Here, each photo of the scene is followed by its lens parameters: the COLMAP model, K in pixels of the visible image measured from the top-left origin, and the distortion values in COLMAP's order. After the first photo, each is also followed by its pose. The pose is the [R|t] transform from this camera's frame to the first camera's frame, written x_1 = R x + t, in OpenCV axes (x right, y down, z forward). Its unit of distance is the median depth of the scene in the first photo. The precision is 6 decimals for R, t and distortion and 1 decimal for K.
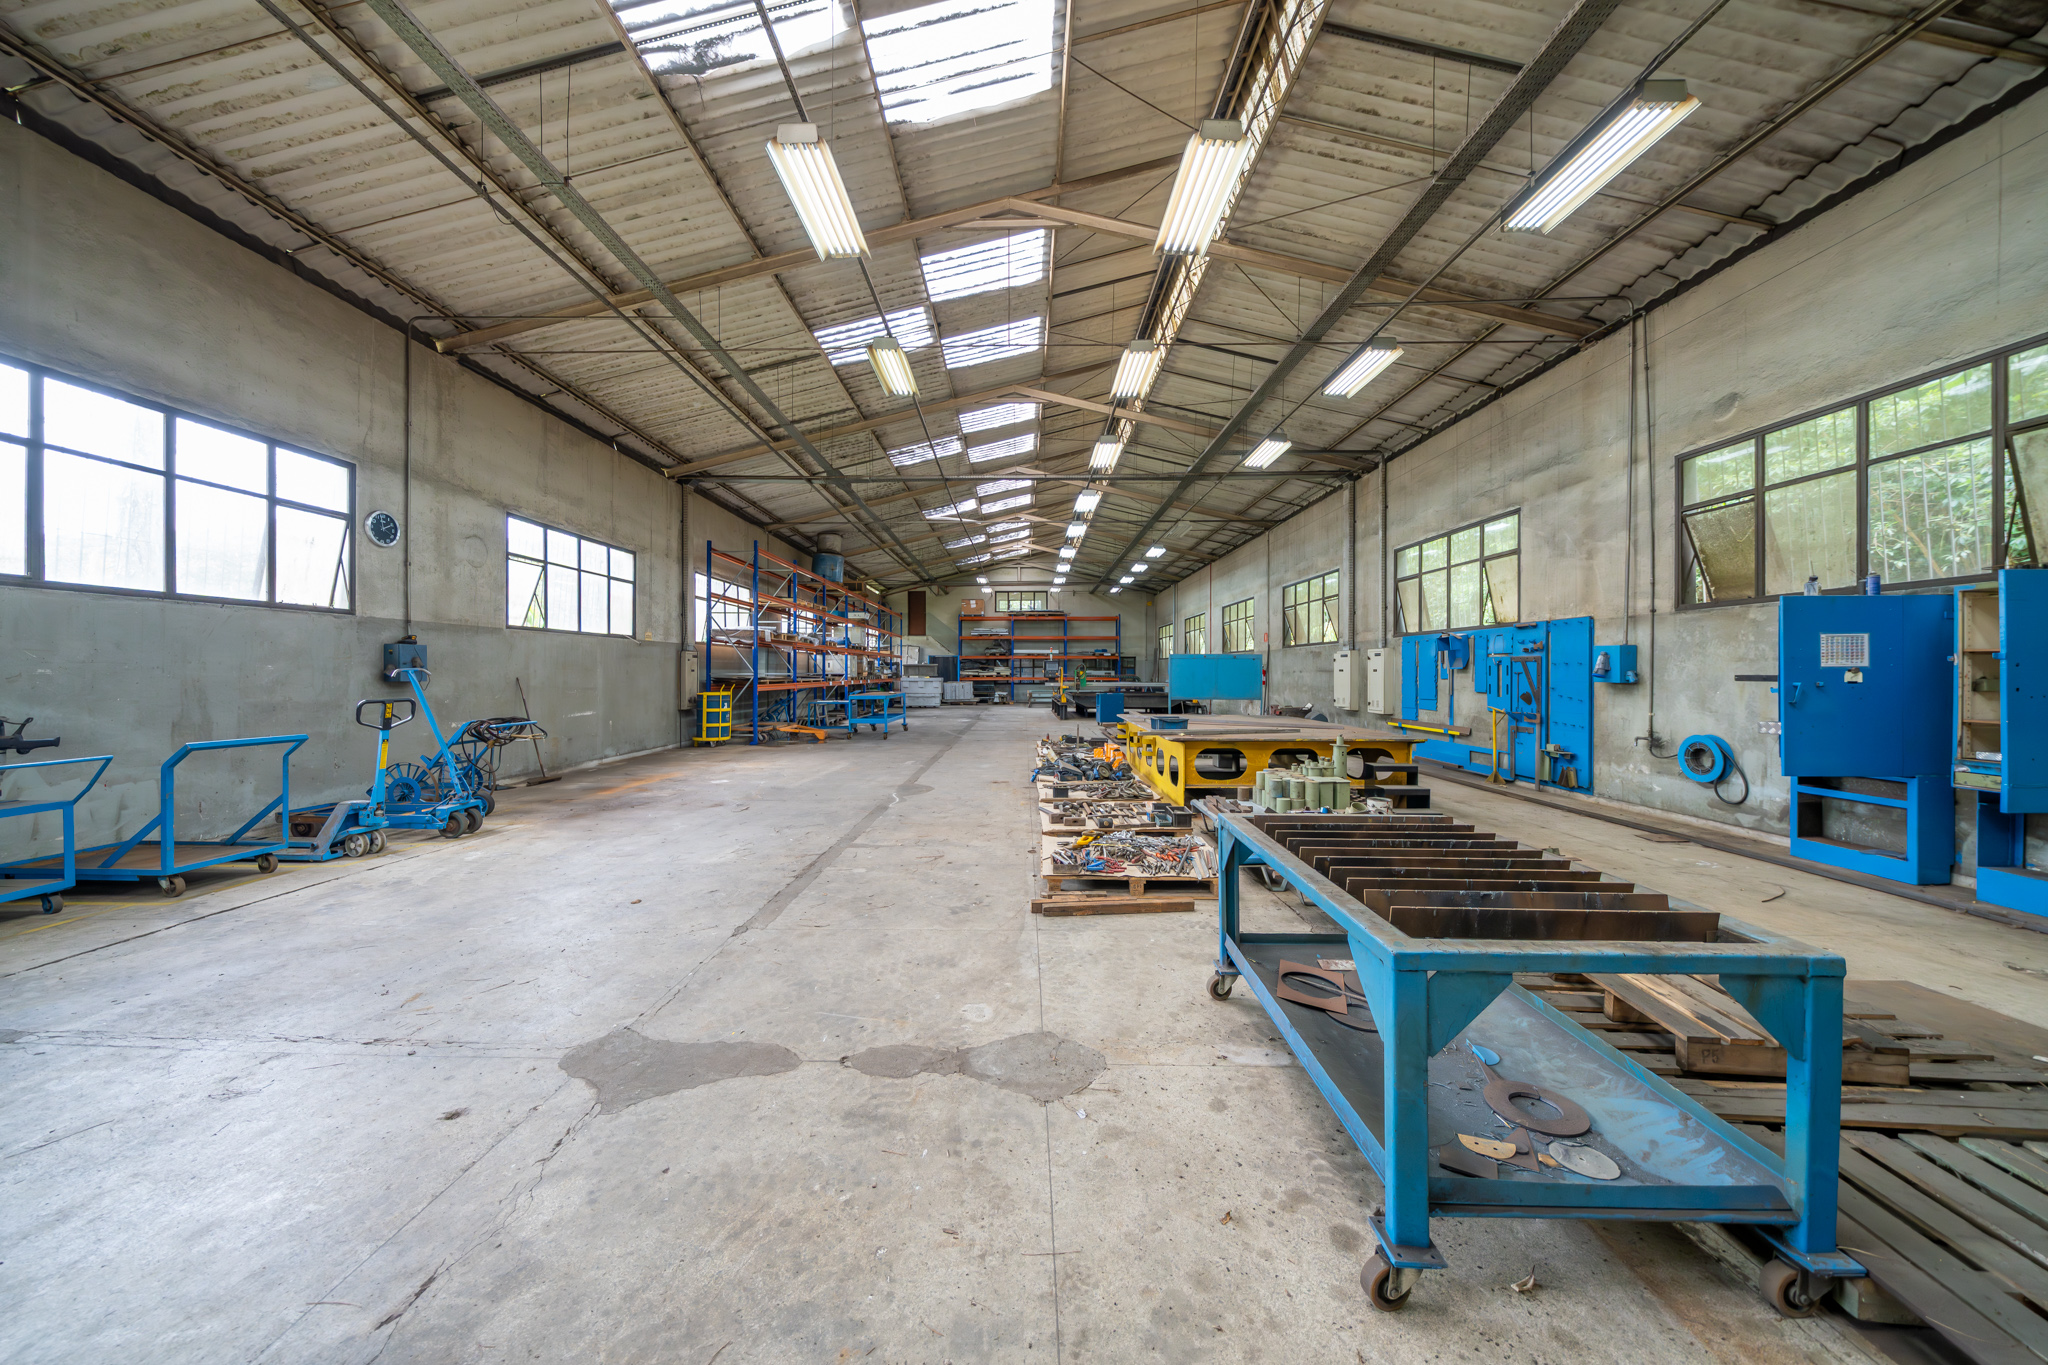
lens RADIAL K [[731.0, 0, 1016.9], [0, 731.0, 674.1], [0, 0, 1]] dist [0.000262, 0.000438]
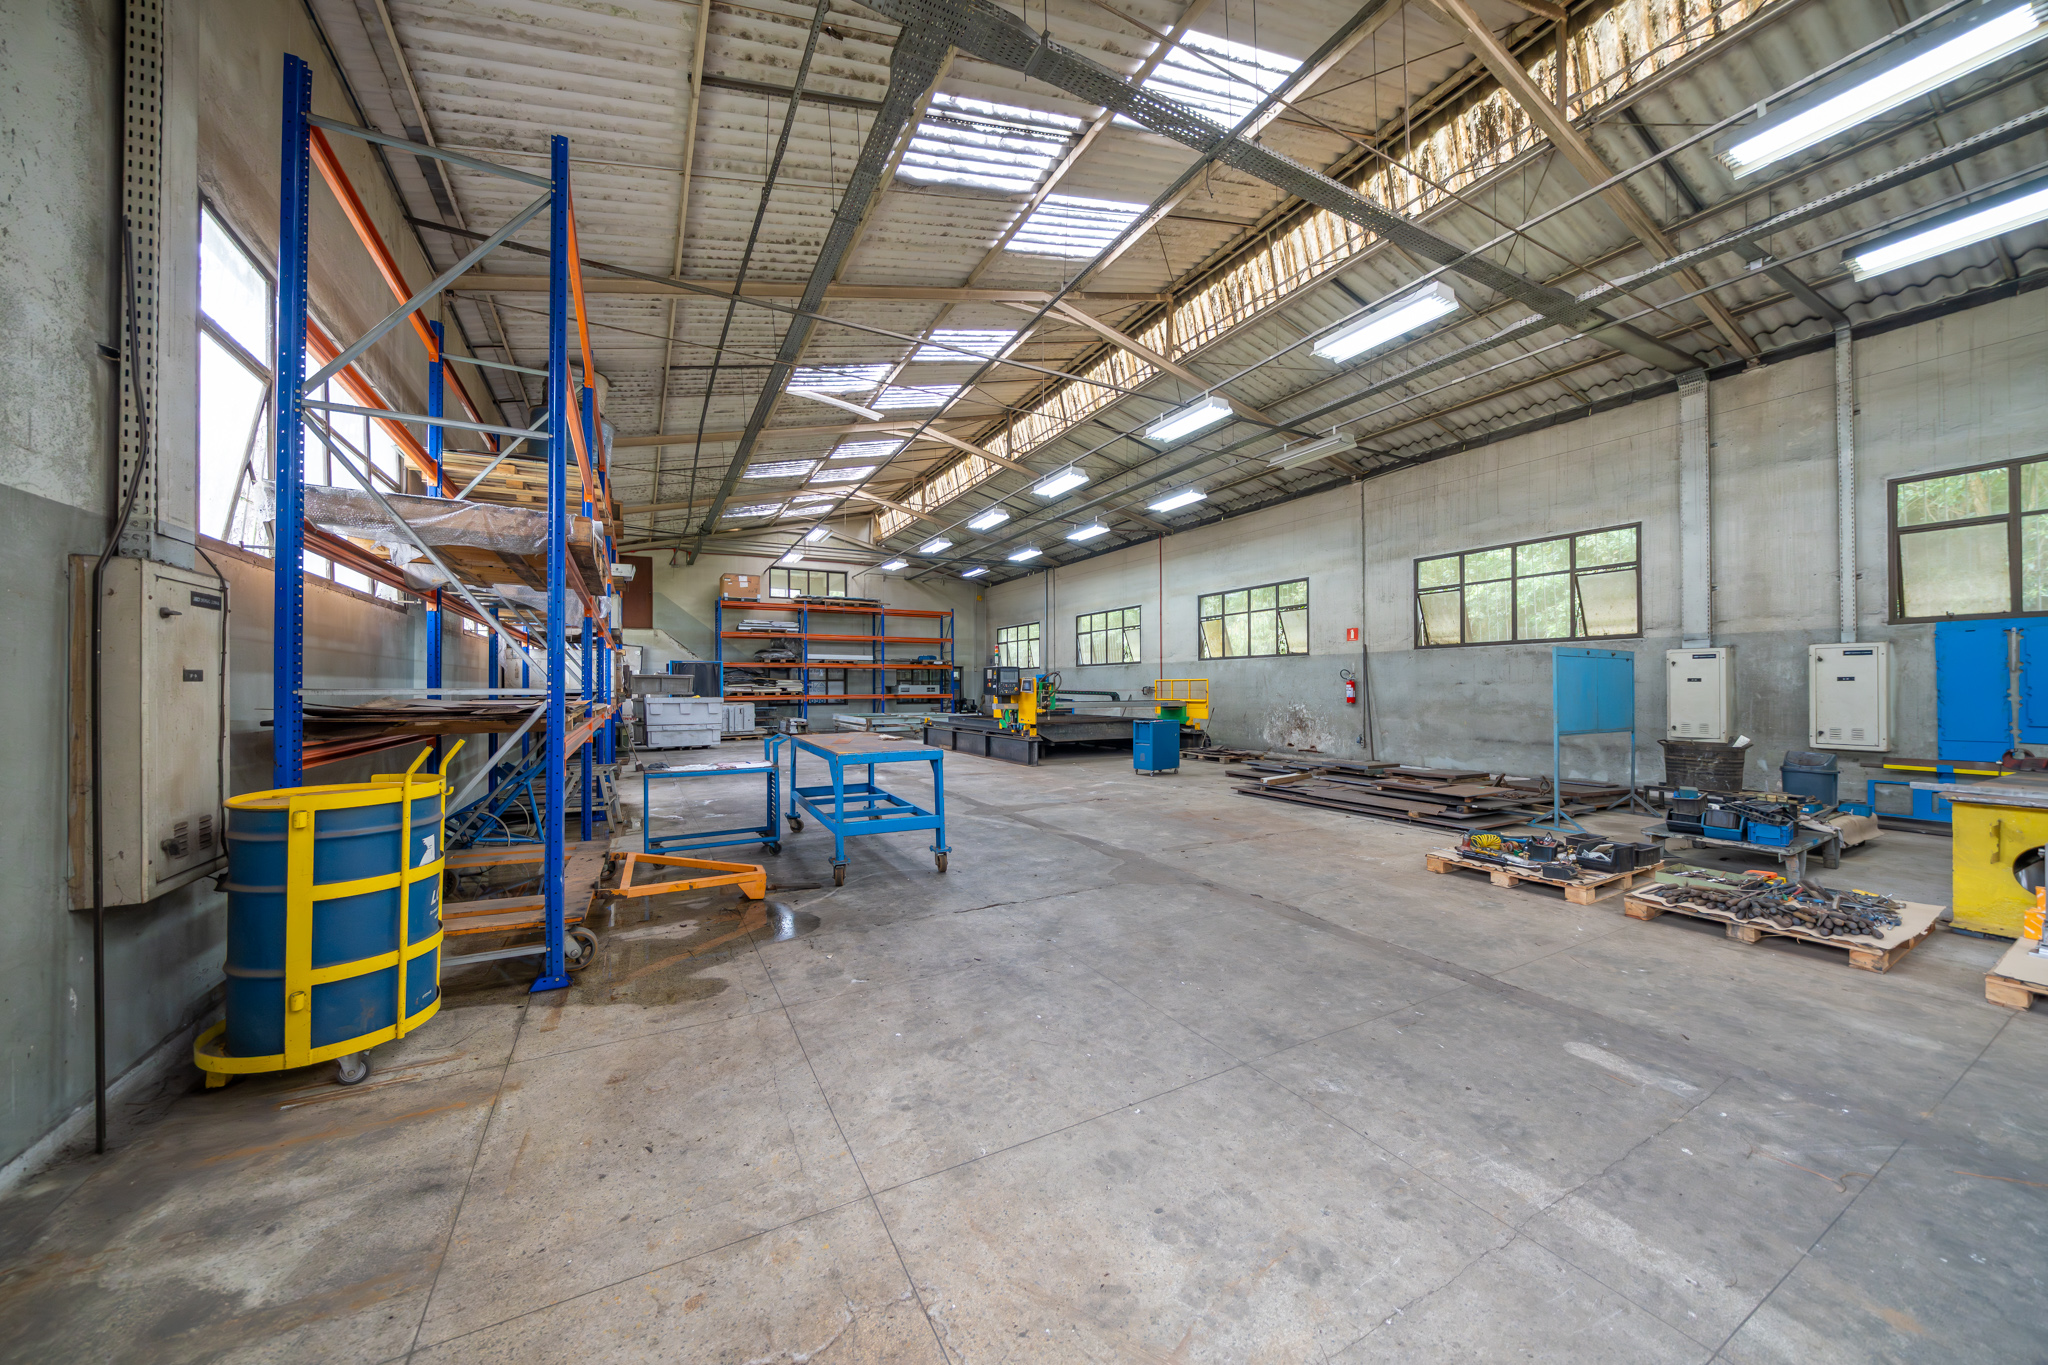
lens RADIAL K [[731.0, 0, 1029.1], [0, 731.0, 679.3], [0, 0, 1]] dist [0.000262, 0.000438]
pose [[0.875297, 0.003230, 0.483575, -0.150579], [0.003661, 0.999905, -0.013306, -0.000430], [-0.483572, 0.013417, 0.875202, 0.318105]]
